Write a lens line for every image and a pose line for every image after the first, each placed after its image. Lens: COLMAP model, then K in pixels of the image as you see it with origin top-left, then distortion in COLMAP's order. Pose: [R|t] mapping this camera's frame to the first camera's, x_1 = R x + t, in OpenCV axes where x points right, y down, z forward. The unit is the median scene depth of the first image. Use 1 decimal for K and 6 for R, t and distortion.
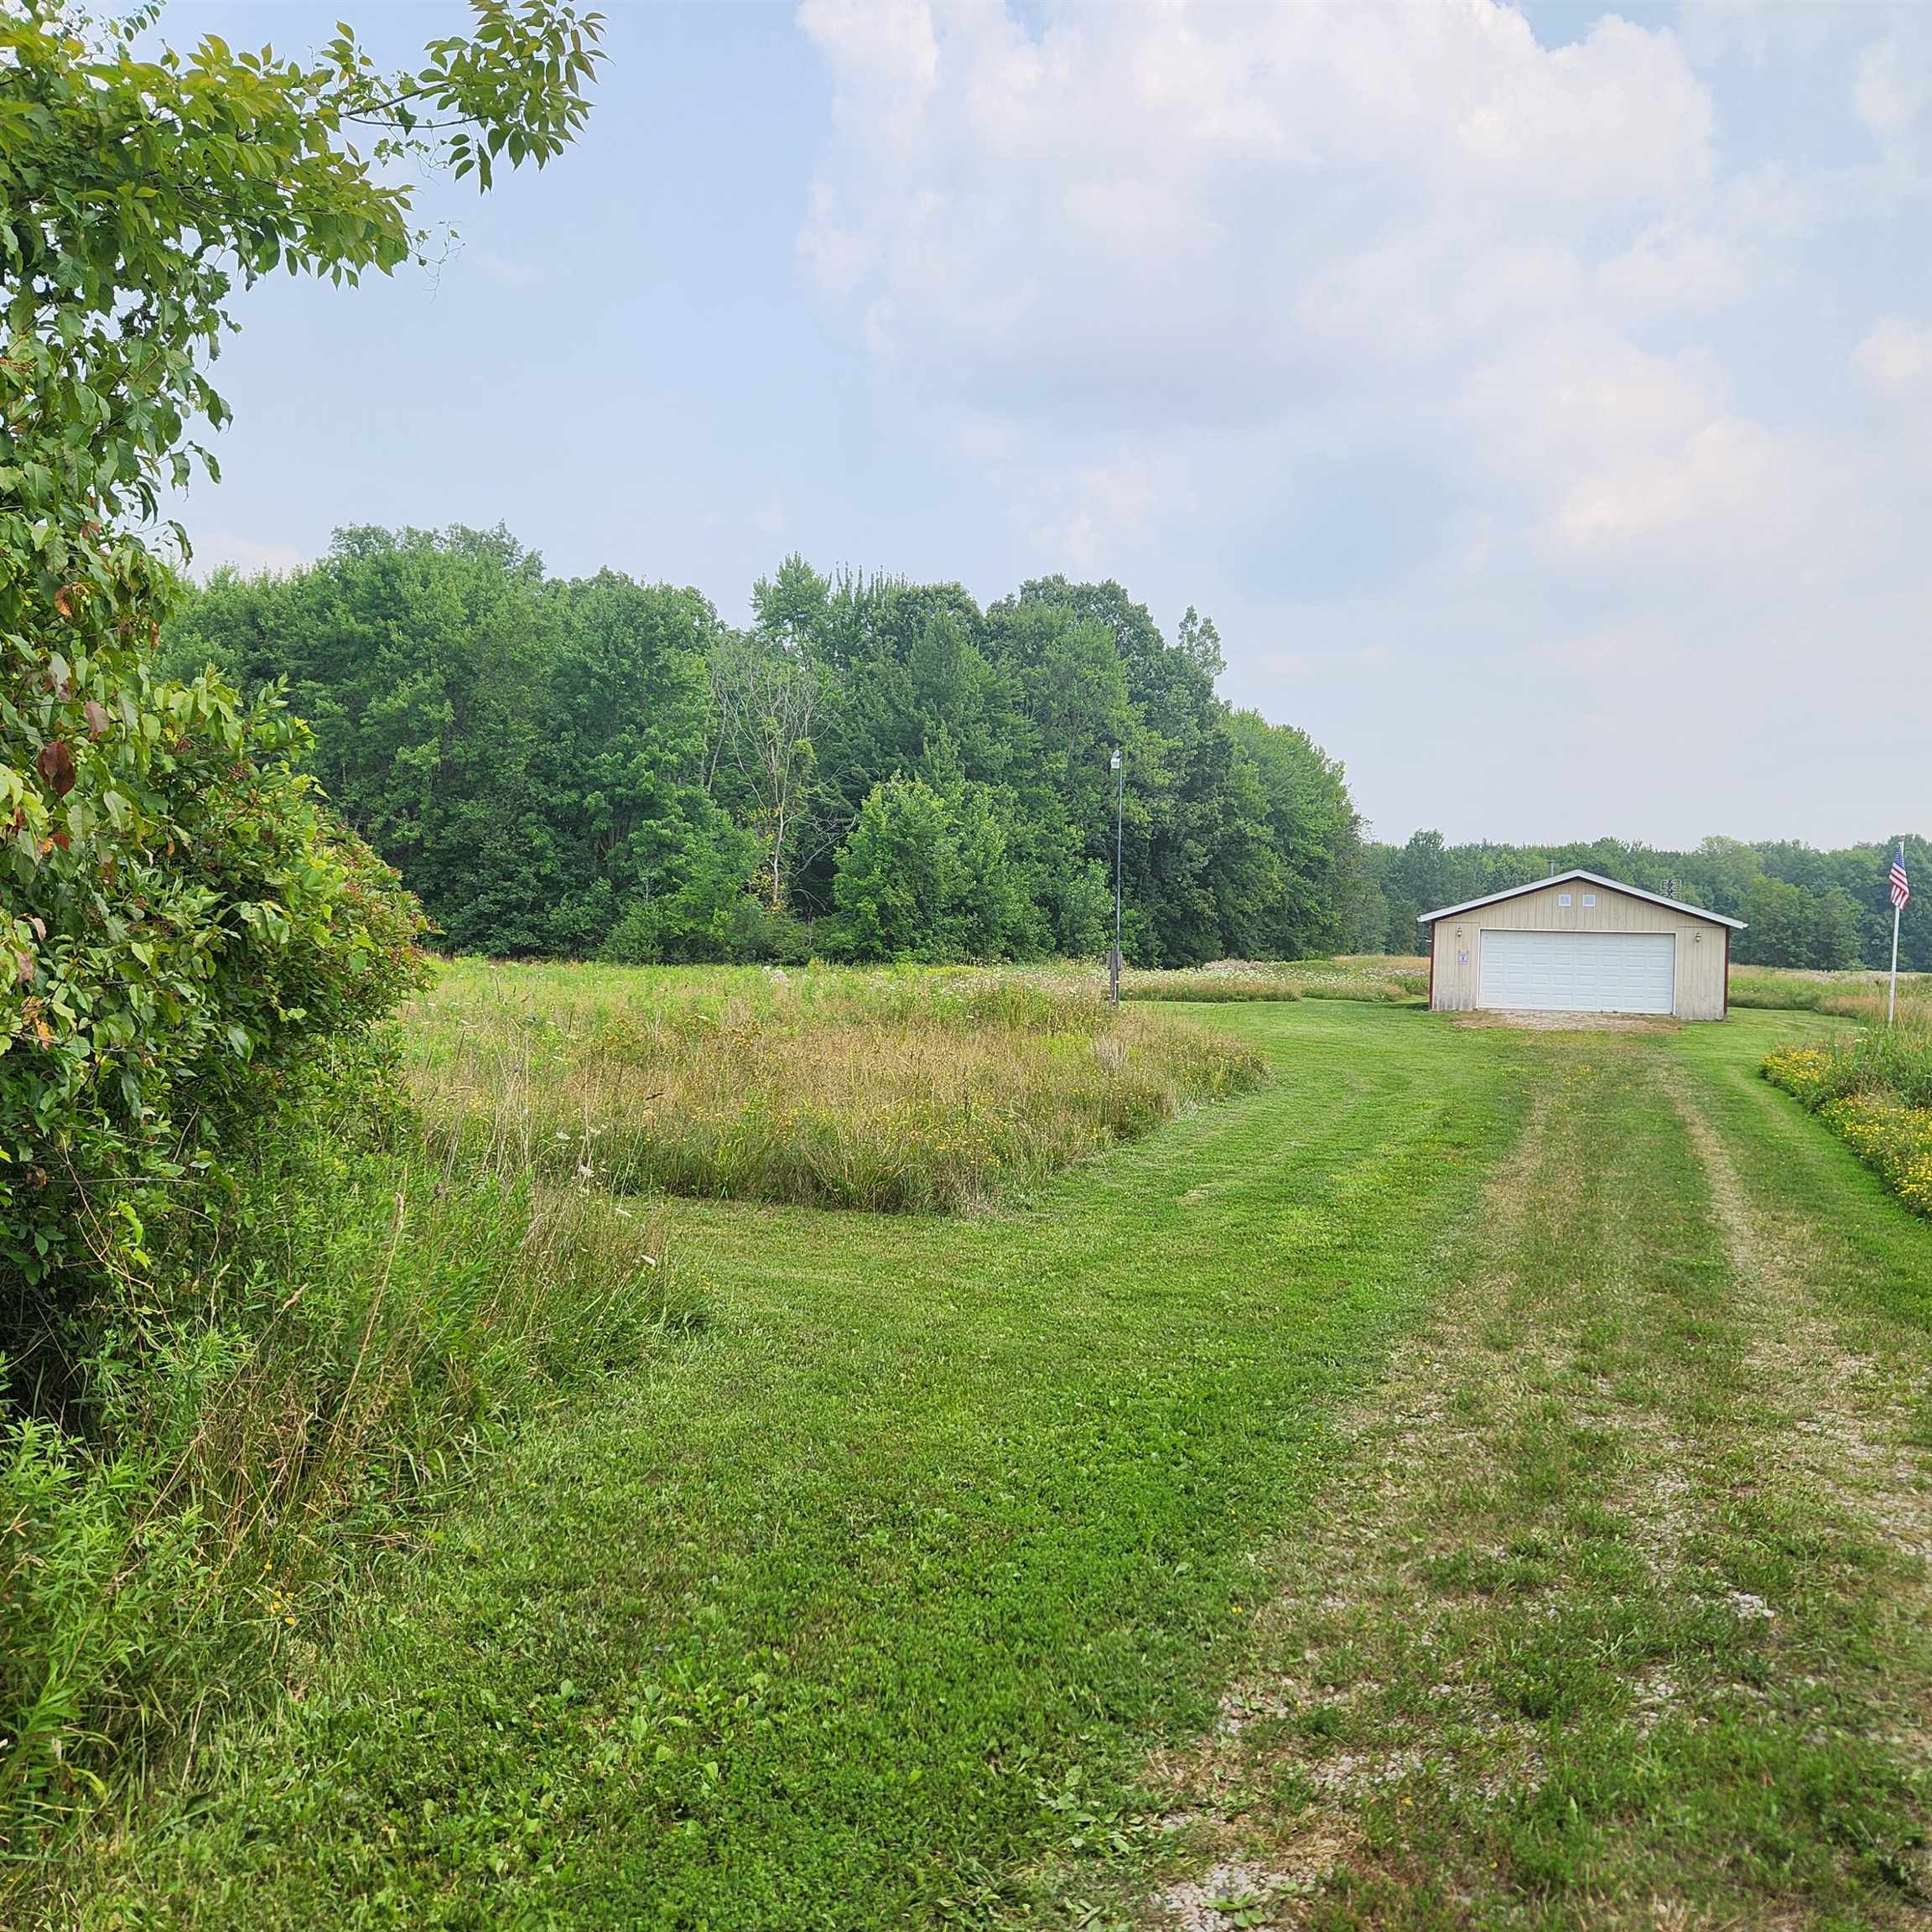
lens RADIAL K [[1748.4, 0, 973.7], [0, 1748.4, 995.5], [0, 0, 1]] dist [0.123296, -0.150321]
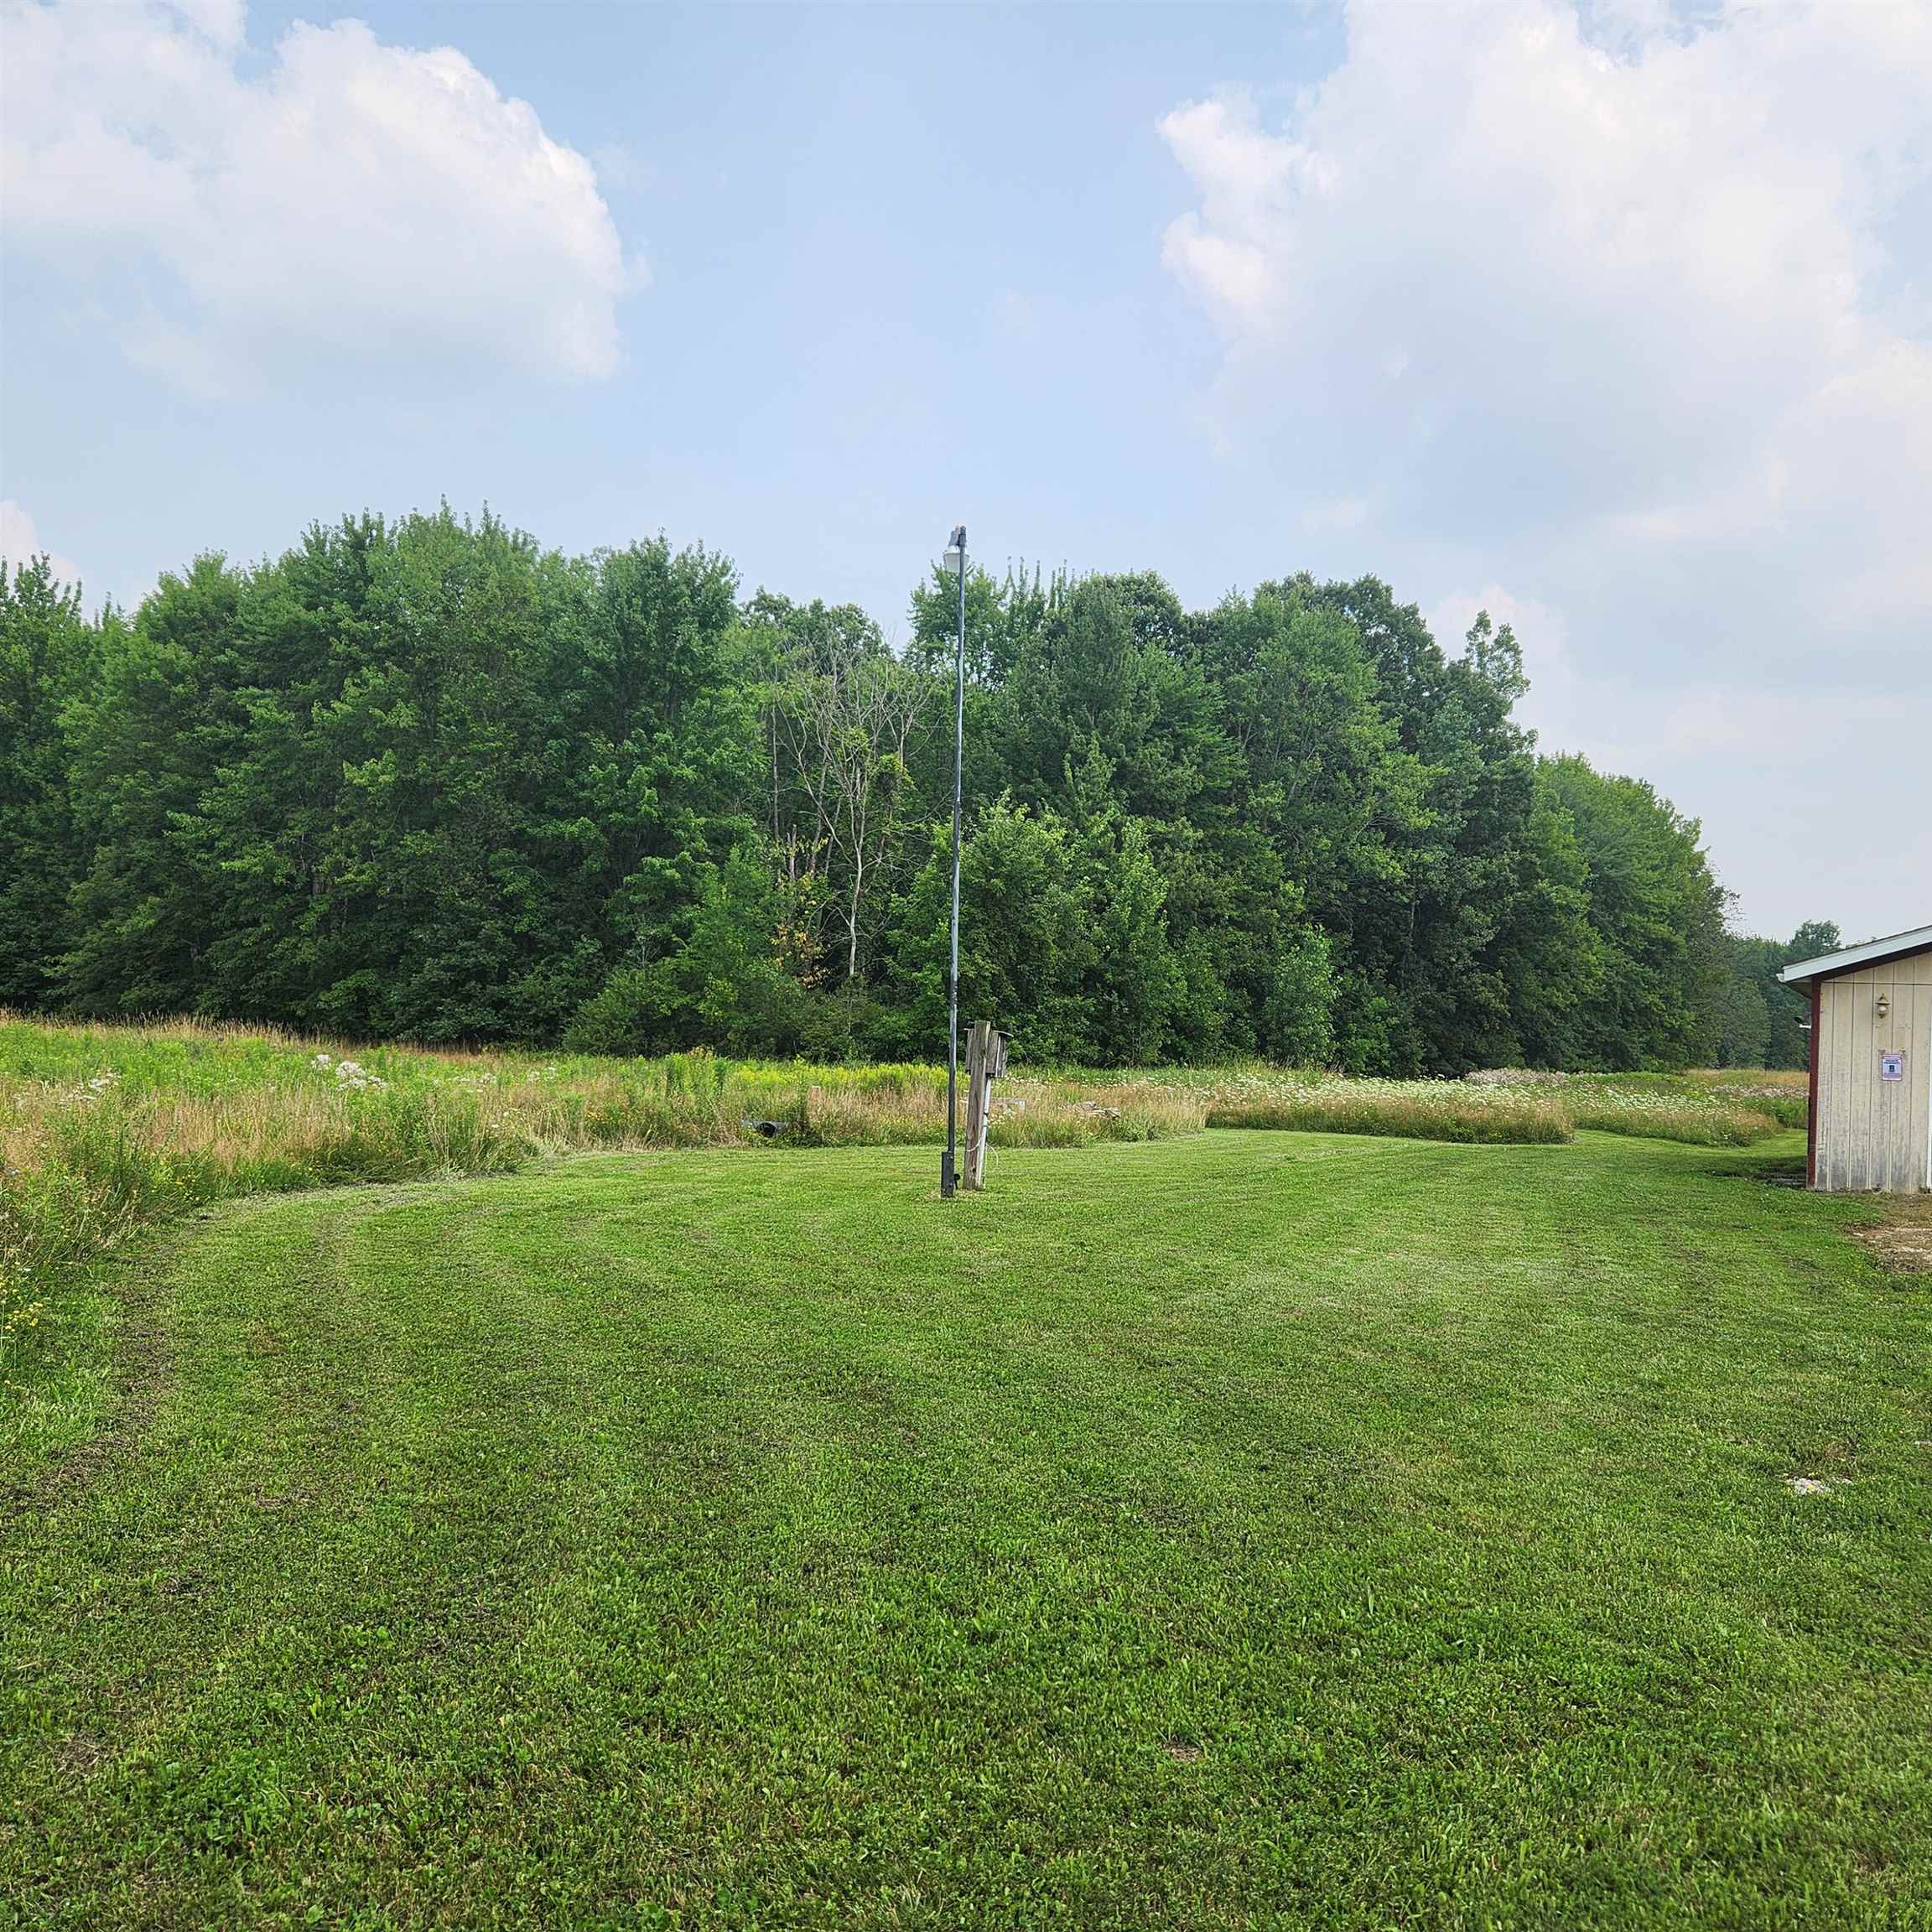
lens RADIAL K [[1748.4, 0, 973.7], [0, 1748.4, 995.5], [0, 0, 1]] dist [0.123296, -0.150321]
pose [[0.981546, 0.012530, -0.190815, 0.064997], [-0.023723, 0.998121, -0.056492, -0.003927], [0.189749, 0.059976, 0.979999, 0.244620]]
